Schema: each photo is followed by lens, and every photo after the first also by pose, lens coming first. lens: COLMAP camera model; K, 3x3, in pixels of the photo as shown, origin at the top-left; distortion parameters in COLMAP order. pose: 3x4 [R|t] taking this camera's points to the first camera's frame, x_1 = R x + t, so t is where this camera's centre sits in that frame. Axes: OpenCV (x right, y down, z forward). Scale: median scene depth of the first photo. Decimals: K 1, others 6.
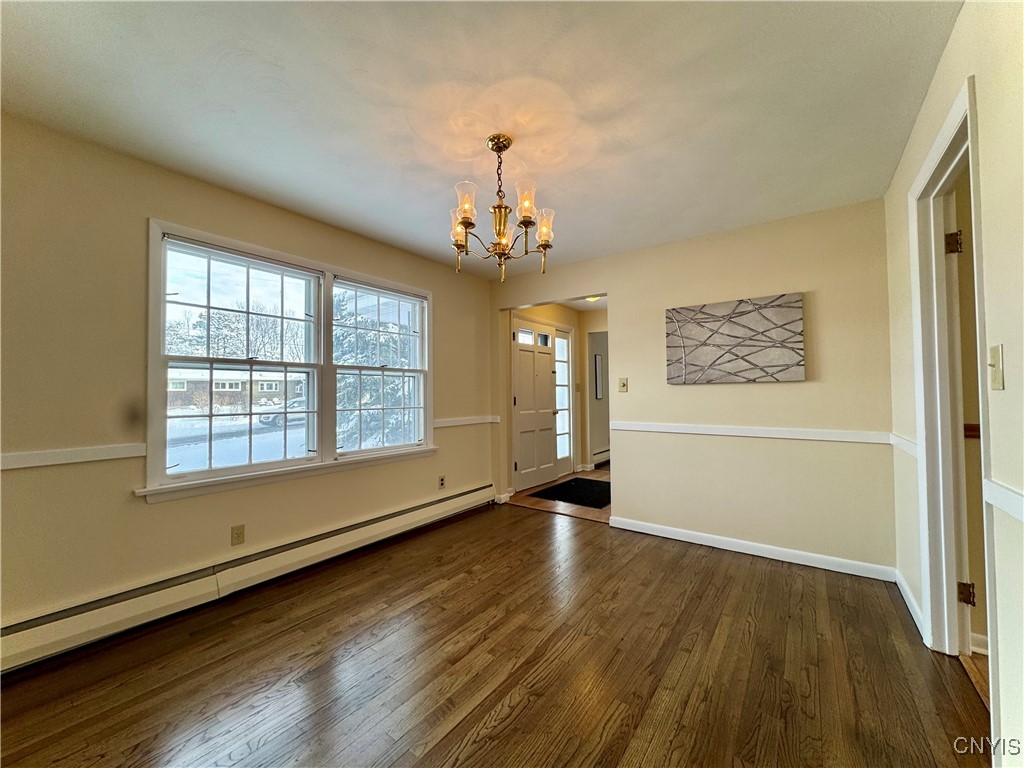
lens RADIAL K [[405.4, 0, 512.0], [0, 405.4, 384.0], [0, 0, 1]] dist [-0.001645, -0.000169]
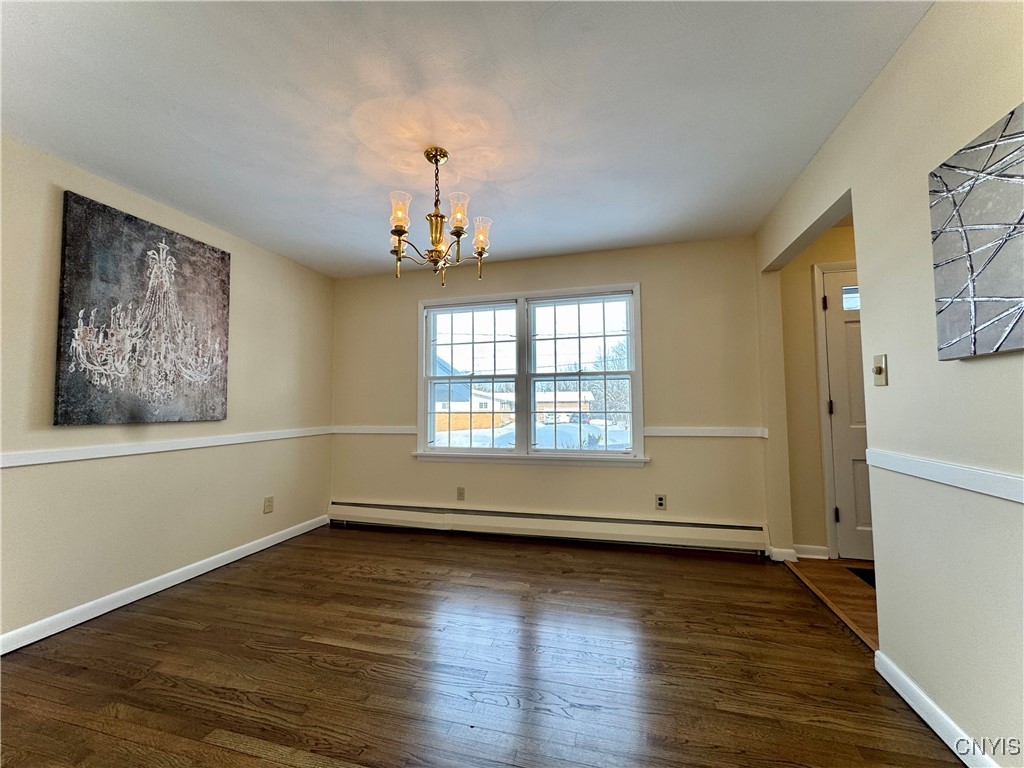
lens RADIAL K [[405.4, 0, 512.0], [0, 405.4, 384.0], [0, 0, 1]] dist [-0.001645, -0.000169]
pose [[0.362618, -0.046882, -0.930758, 0.655247], [0.028188, 0.998829, -0.039329, 0.028035], [0.931511, -0.011975, 0.363515, 0.524935]]
